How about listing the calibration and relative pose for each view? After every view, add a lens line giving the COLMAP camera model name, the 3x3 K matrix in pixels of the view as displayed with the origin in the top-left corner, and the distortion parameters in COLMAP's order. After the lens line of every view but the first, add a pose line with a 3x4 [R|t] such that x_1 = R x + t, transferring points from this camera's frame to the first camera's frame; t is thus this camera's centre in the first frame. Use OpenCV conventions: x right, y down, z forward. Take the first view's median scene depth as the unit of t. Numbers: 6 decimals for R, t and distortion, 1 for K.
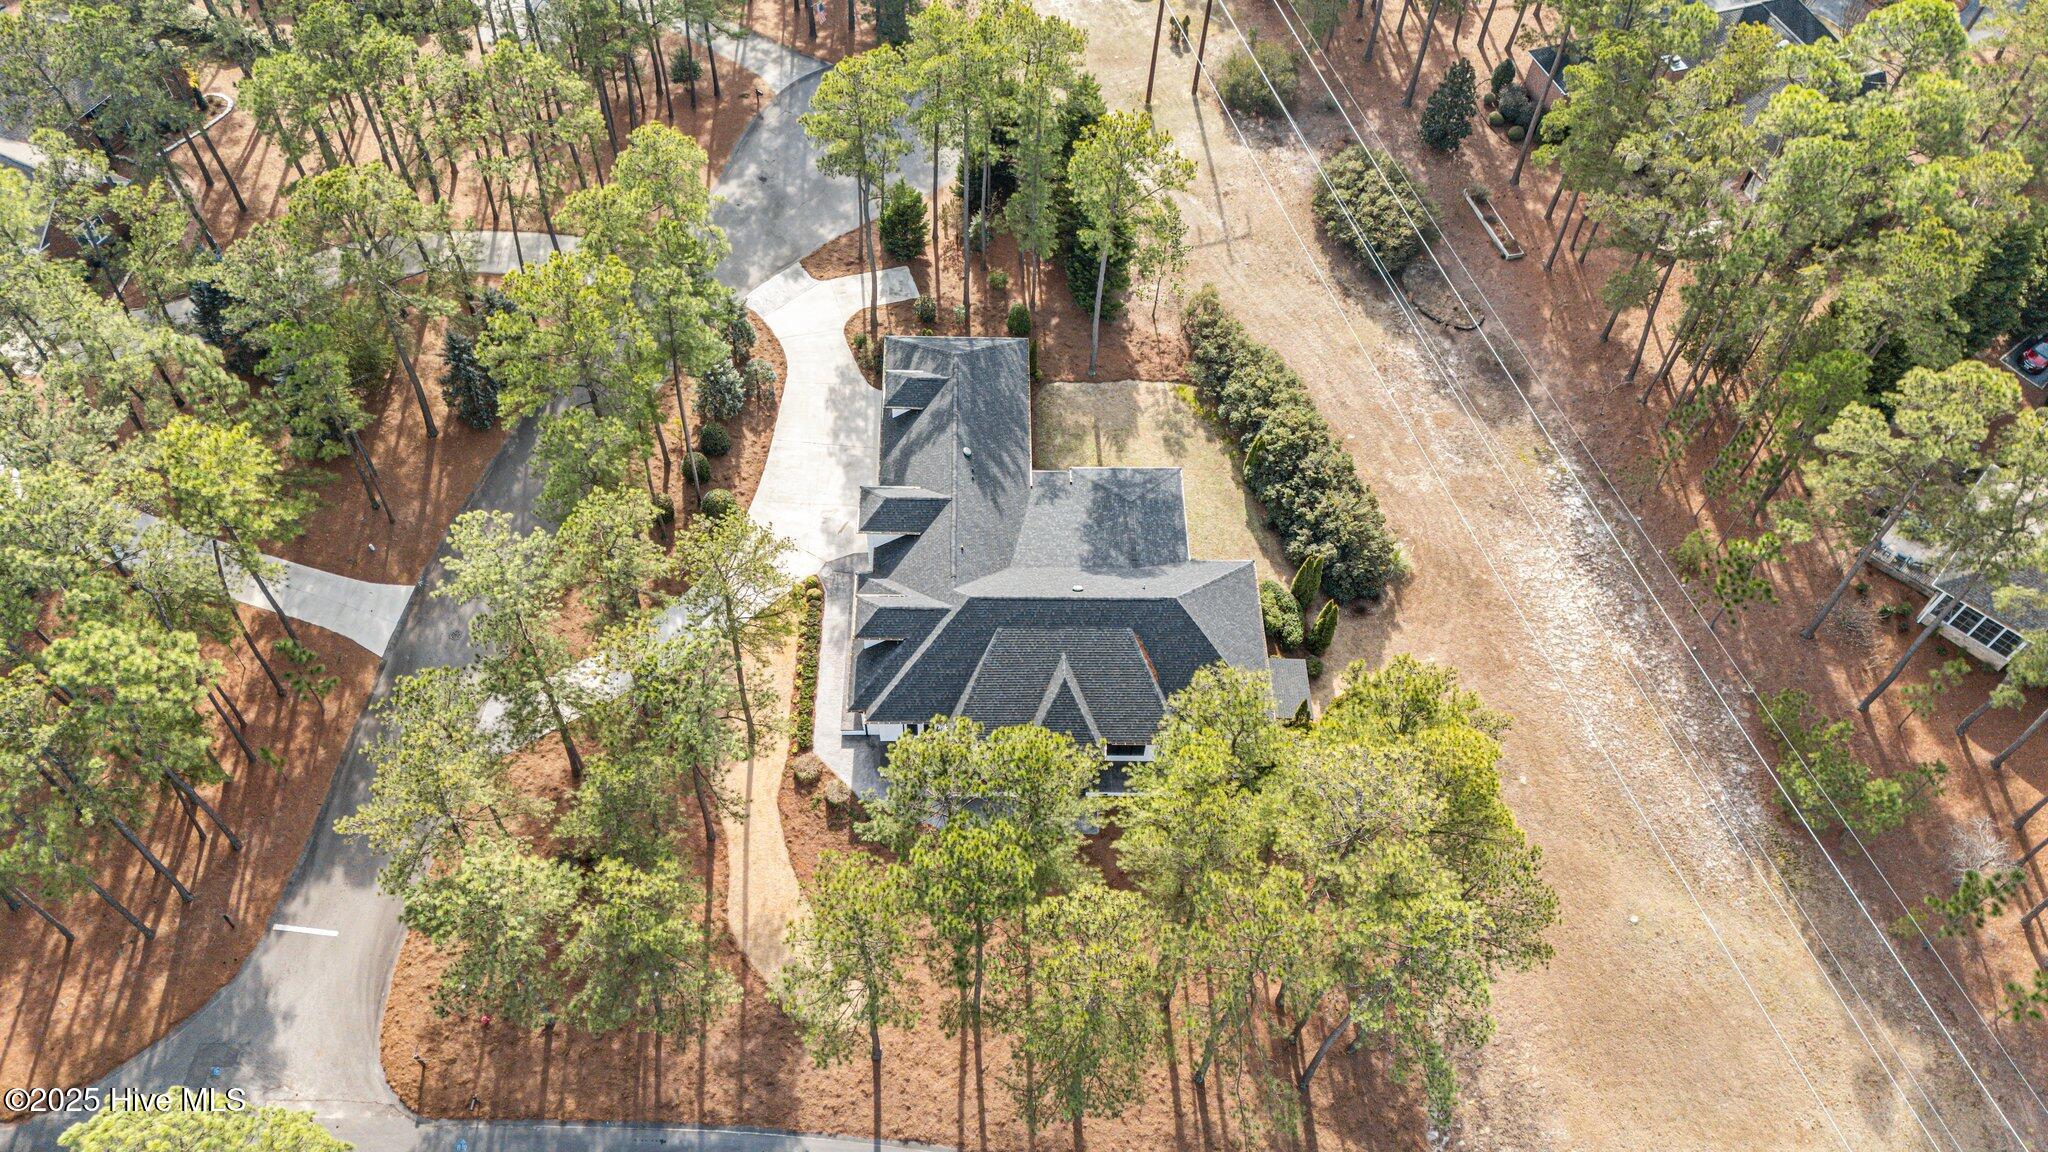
lens RADIAL K [[1590.1, 0, 1000.9], [0, 1590.1, 572.6], [0, 0, 1]] dist [0.041837, -0.006793]
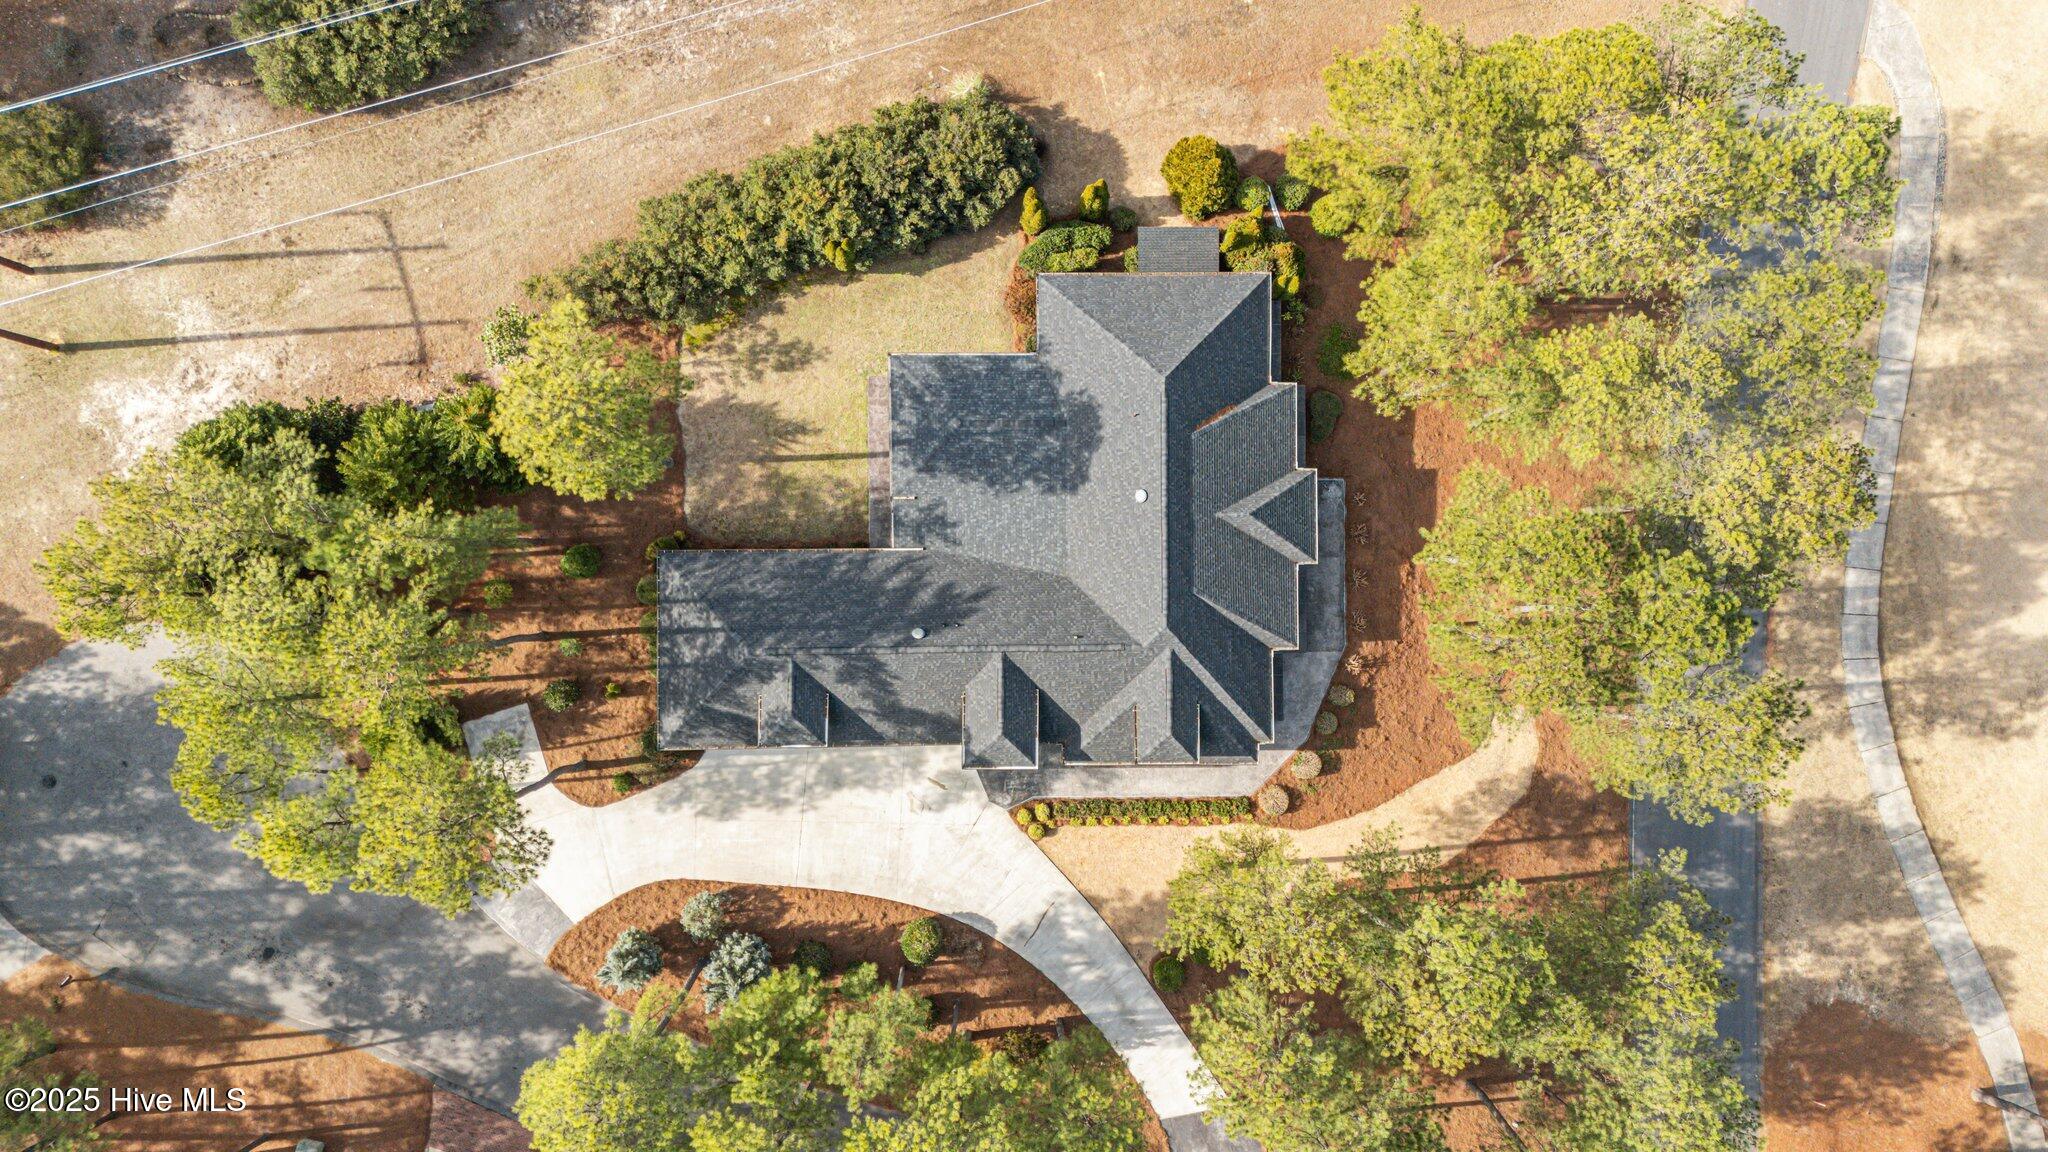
lens RADIAL K [[1580.2, 0, 1024.0], [0, 1580.2, 576.0], [0, 0, 1]] dist [0.046605, -0.026786]
pose [[-0.001038, -0.999495, -0.031758, 0.029754], [0.777355, -0.020784, 0.628719, -0.486915], [-0.629062, -0.024035, 0.776984, 0.356532]]
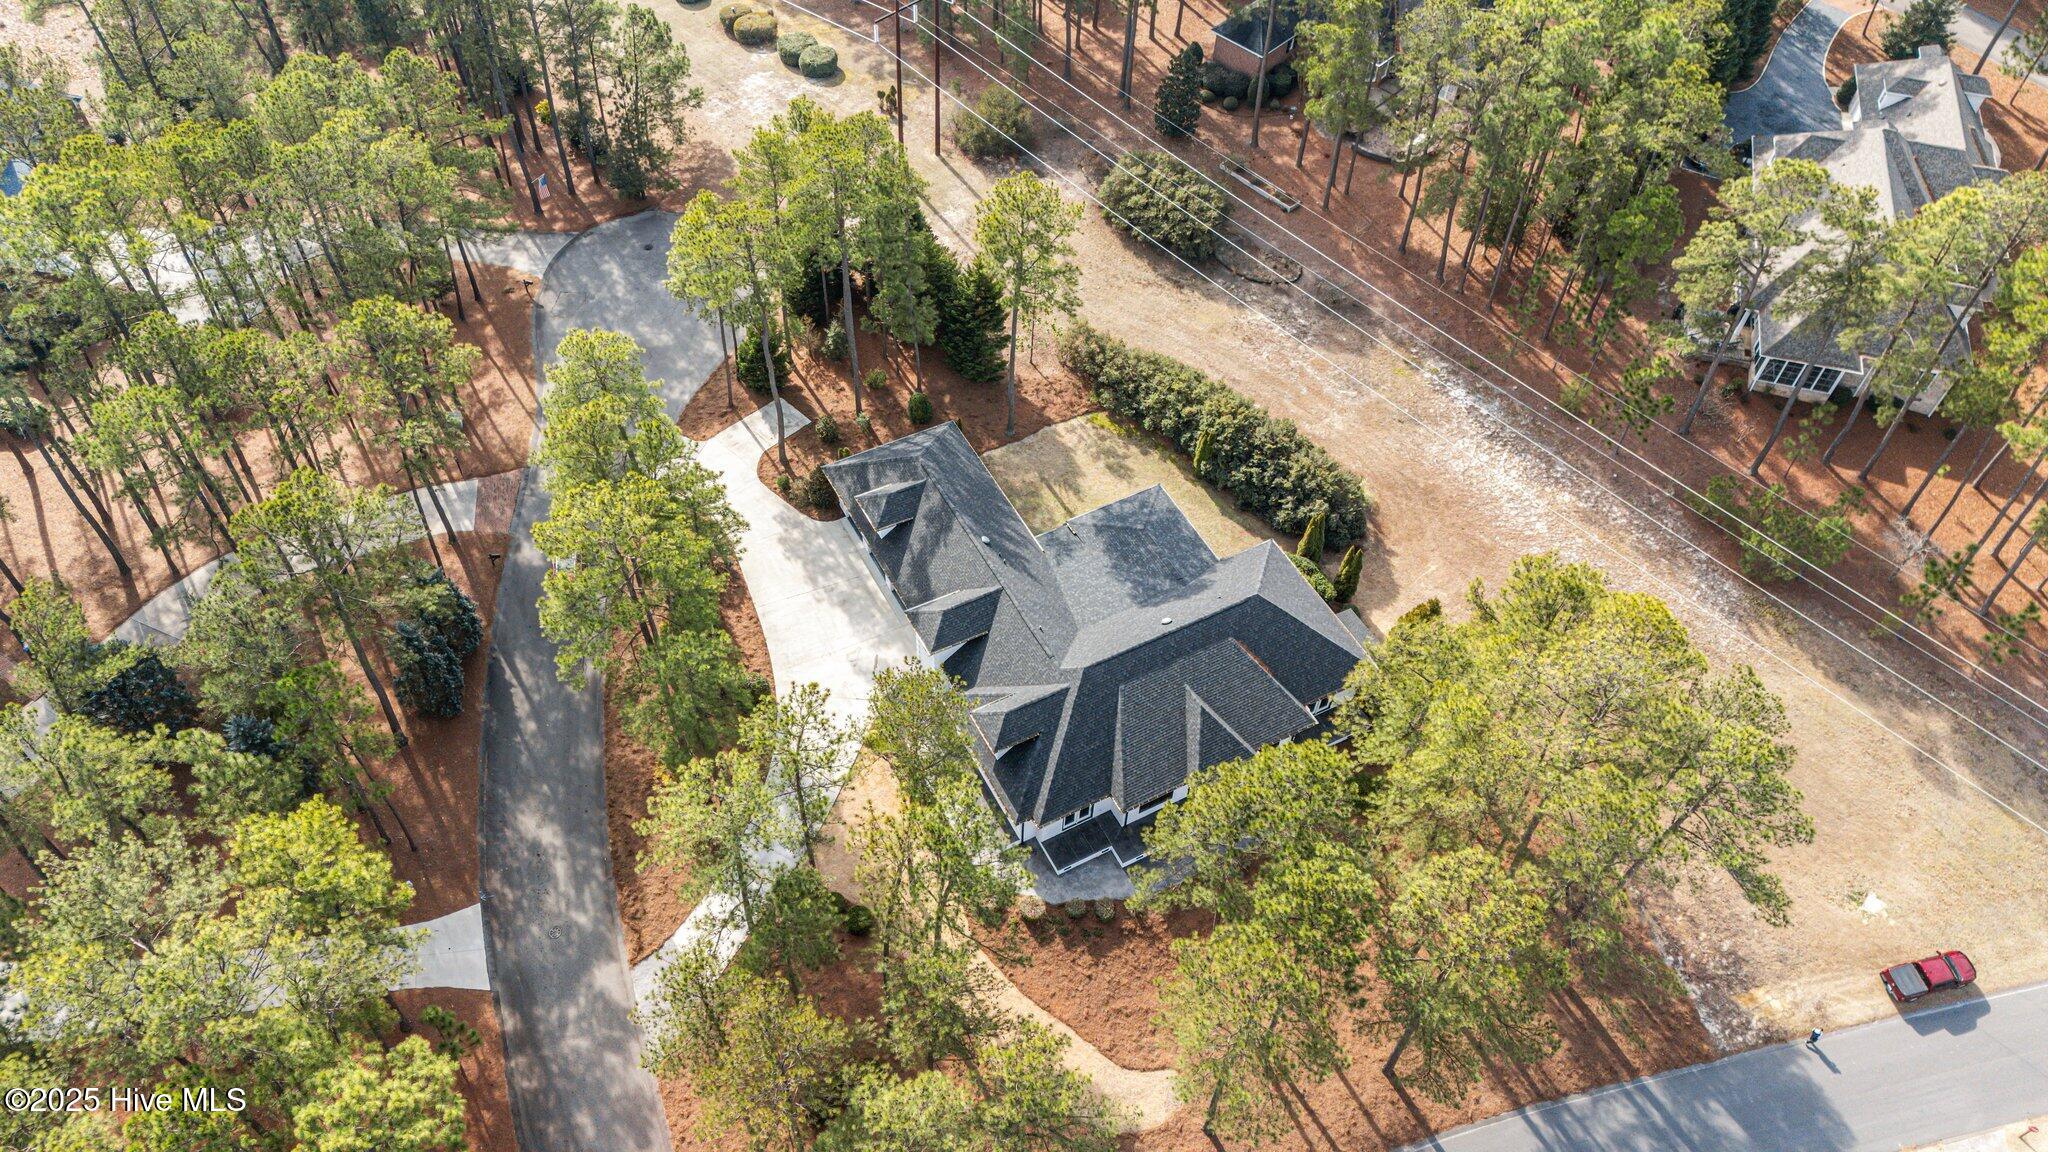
lens RADIAL K [[1580.2, 0, 1024.0], [0, 1580.2, 576.0], [0, 0, 1]] dist [0.046605, -0.026786]
pose [[0.884734, -0.360977, 0.294858, -0.281341], [0.371563, 0.928161, 0.021404, -0.063749], [-0.281402, 0.090622, 0.955301, 0.052067]]
